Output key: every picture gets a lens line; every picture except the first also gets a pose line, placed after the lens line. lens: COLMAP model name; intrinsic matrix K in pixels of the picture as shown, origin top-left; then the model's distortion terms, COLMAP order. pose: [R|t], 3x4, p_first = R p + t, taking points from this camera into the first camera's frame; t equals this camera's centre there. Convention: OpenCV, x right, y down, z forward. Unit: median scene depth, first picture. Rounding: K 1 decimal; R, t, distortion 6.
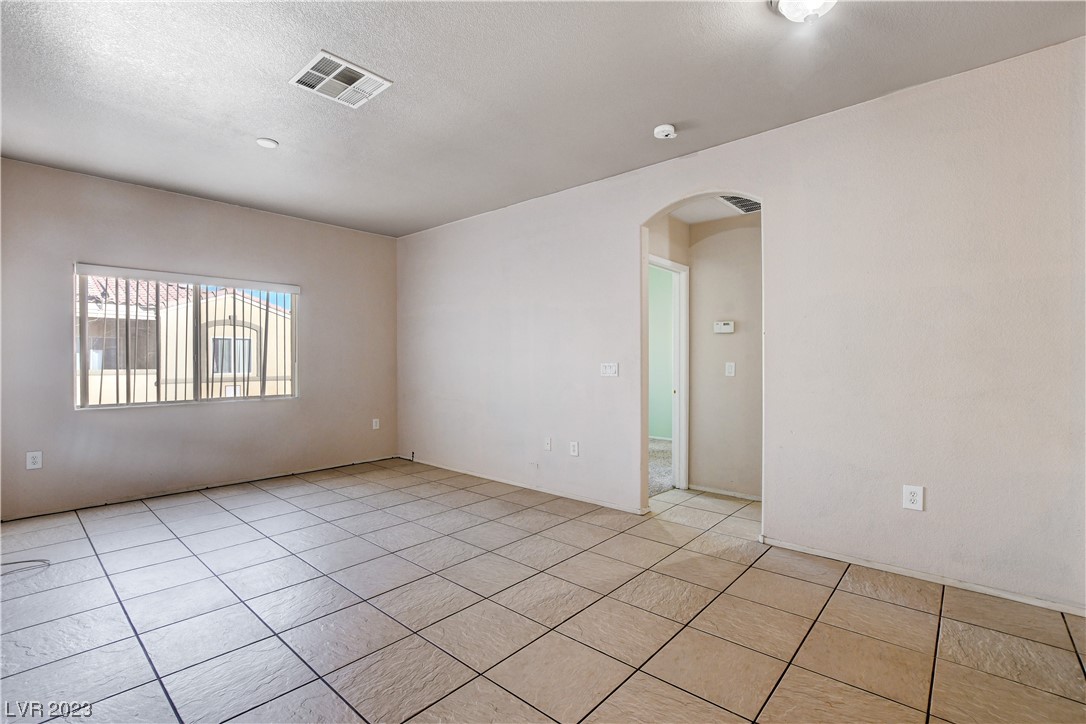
lens RADIAL K [[492.9, 0, 517.5], [0, 492.9, 359.8], [0, 0, 1]] dist [-0.018867, 0.003105]
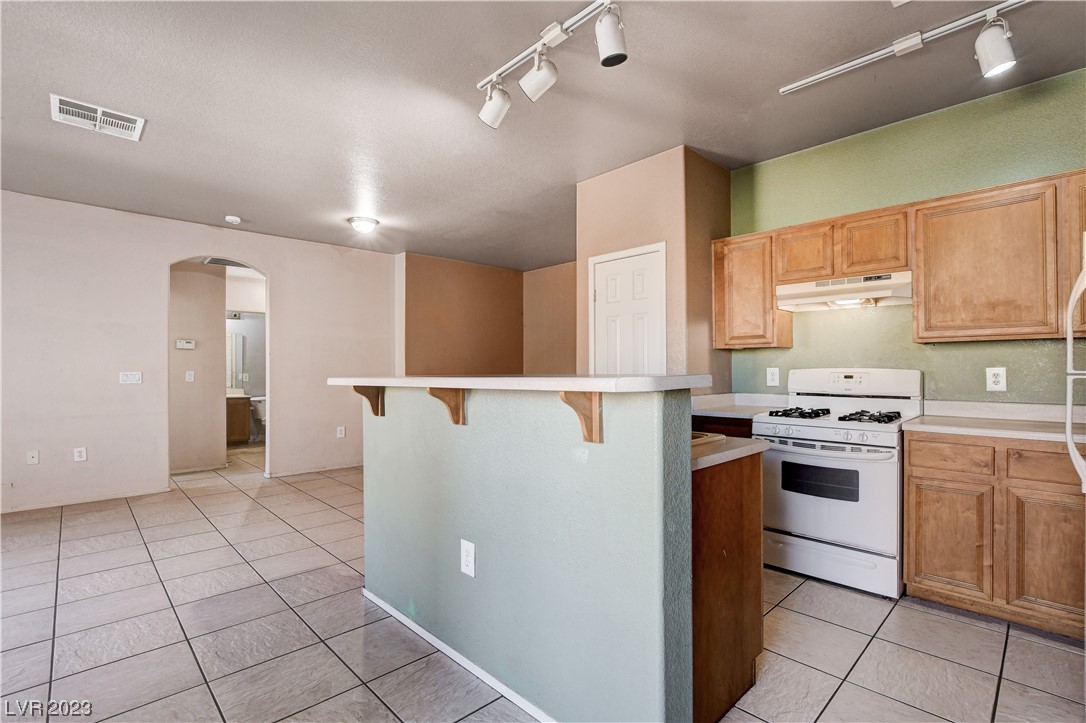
lens RADIAL K [[492.9, 0, 546.9], [0, 492.9, 361.4], [0, 0, 1]] dist [-0.018867, 0.003105]
pose [[0.043411, 0.015296, 0.998940, -0.932896], [-0.001100, 0.999883, -0.015263, -0.001838], [-0.999057, -0.000437, 0.043423, -0.034029]]
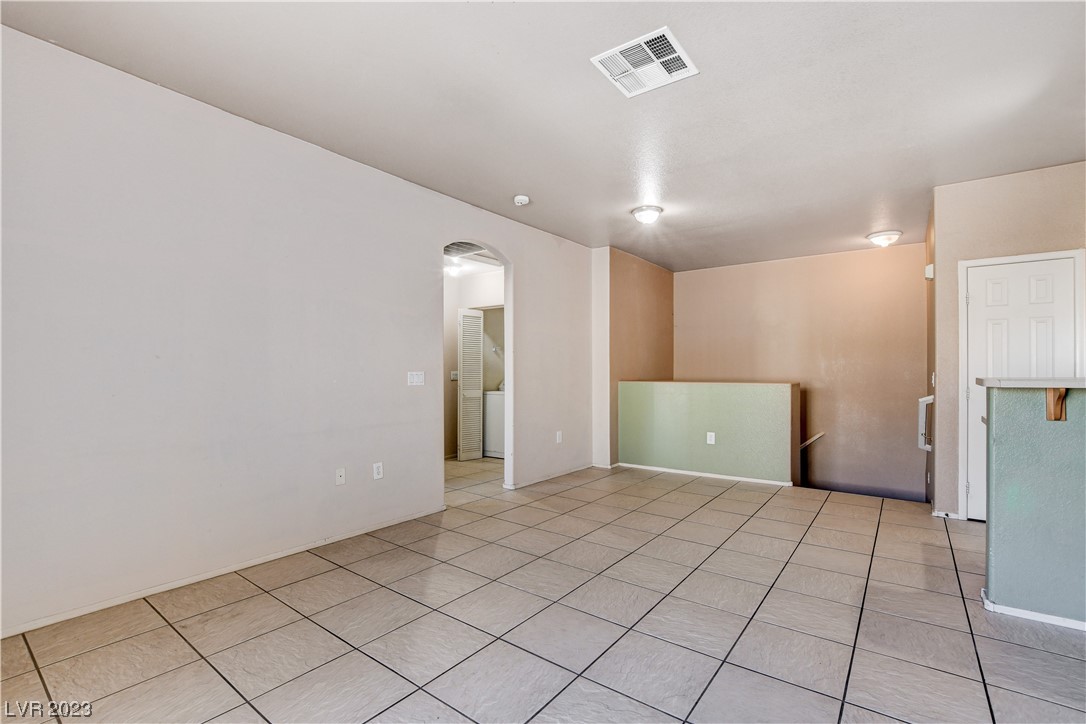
lens RADIAL K [[492.9, 0, 548.6], [0, 492.9, 366.4], [0, 0, 1]] dist [-0.018867, 0.003105]
pose [[-0.111100, 0.006177, 0.993790, -0.831888], [-0.006285, 0.999956, -0.006918, 0.001299], [-0.993789, -0.007015, -0.111056, 0.854511]]
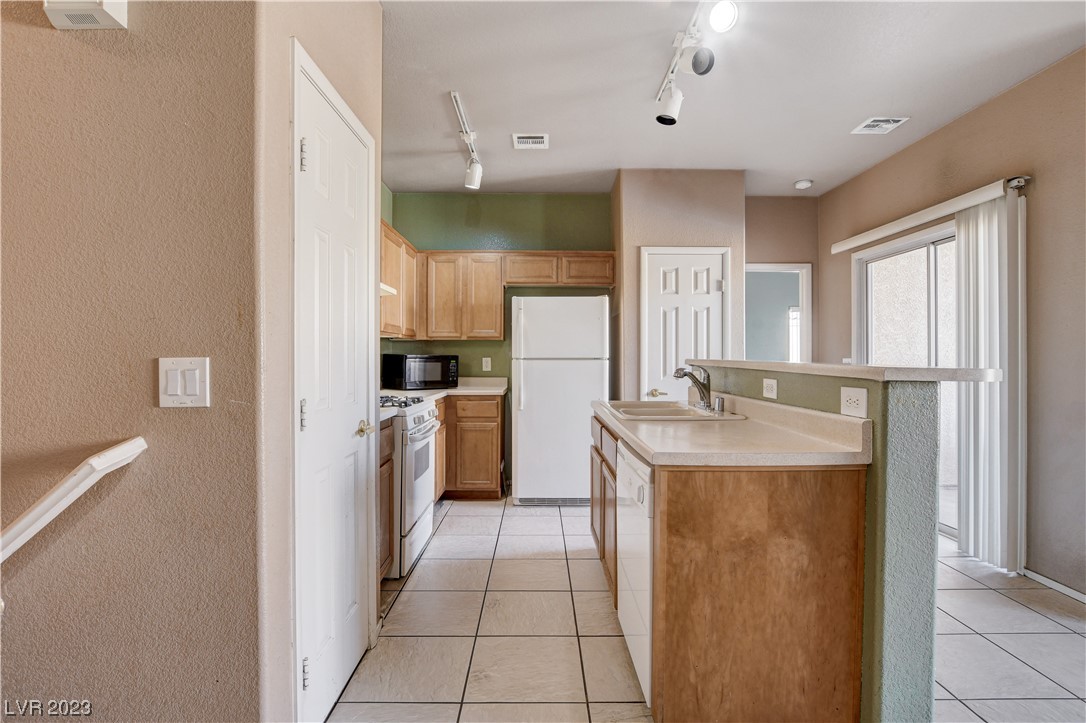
lens RADIAL K [[535.4, 0, 541.3], [0, 535.4, 357.7], [0, 0, 1]] dist [-0.015549, 0.002818]
pose [[-0.726177, -0.000475, -0.687508, 0.176544], [0.001195, 0.999997, -0.001953, 0.002496], [0.687507, -0.002240, -0.726174, 0.316809]]
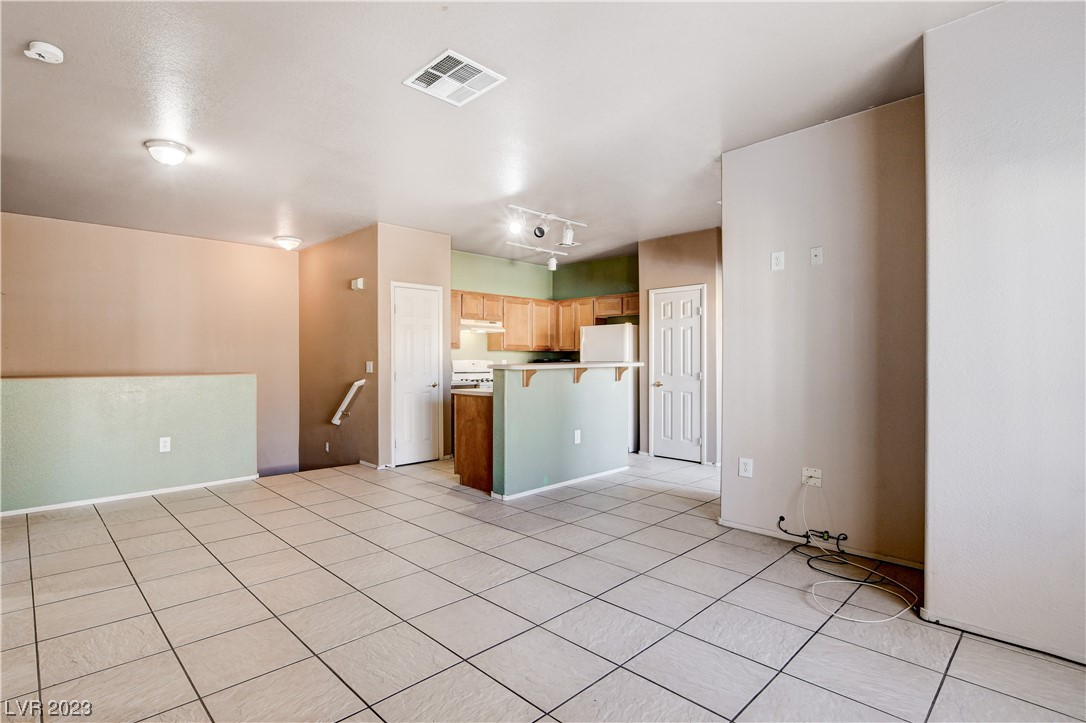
lens RADIAL K [[536.9, 0, 481.8], [0, 536.9, 361.4], [0, 0, 1]] dist [-0.019026, 0.003667]
pose [[-0.995710, 0.000552, 0.092532, -0.339970], [0.000372, 0.999998, -0.001958, 0.004128], [-0.092533, -0.001916, -0.995708, 1.383002]]
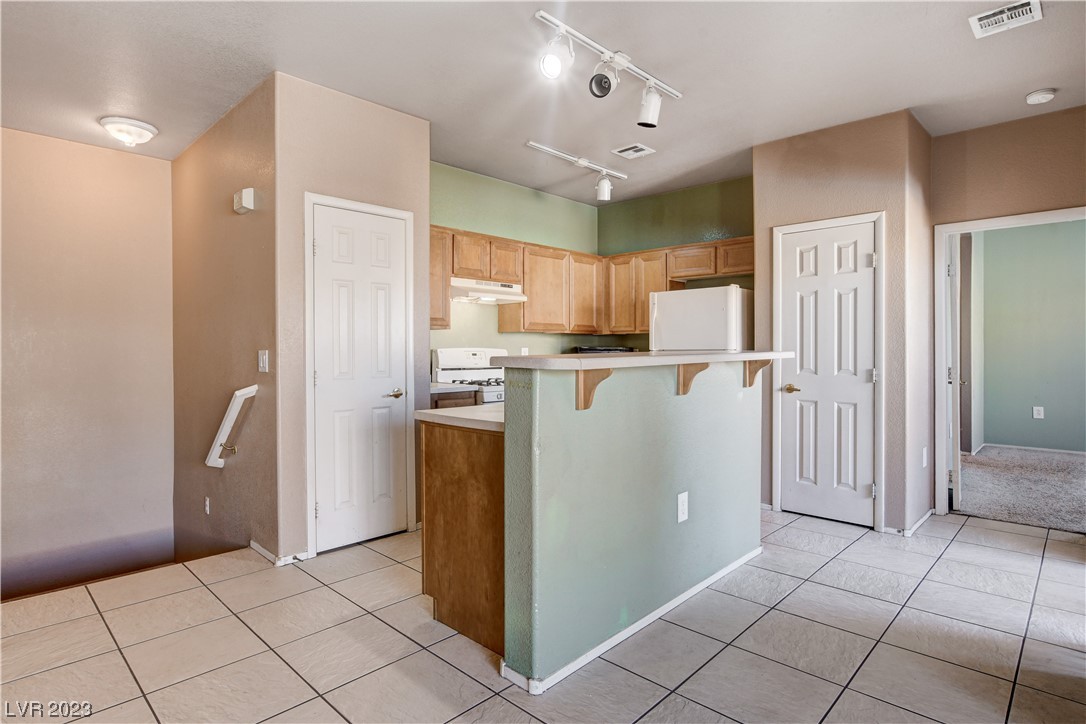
lens RADIAL K [[574.1, 0, 539.6], [0, 574.1, 354.6], [0, 0, 1]] dist [-0.014855, -0.000124]
pose [[-0.999835, 0.001929, 0.018051, -0.296729], [0.002025, 0.999984, 0.005318, 0.004005], [-0.018041, 0.005354, -0.999823, 0.728968]]
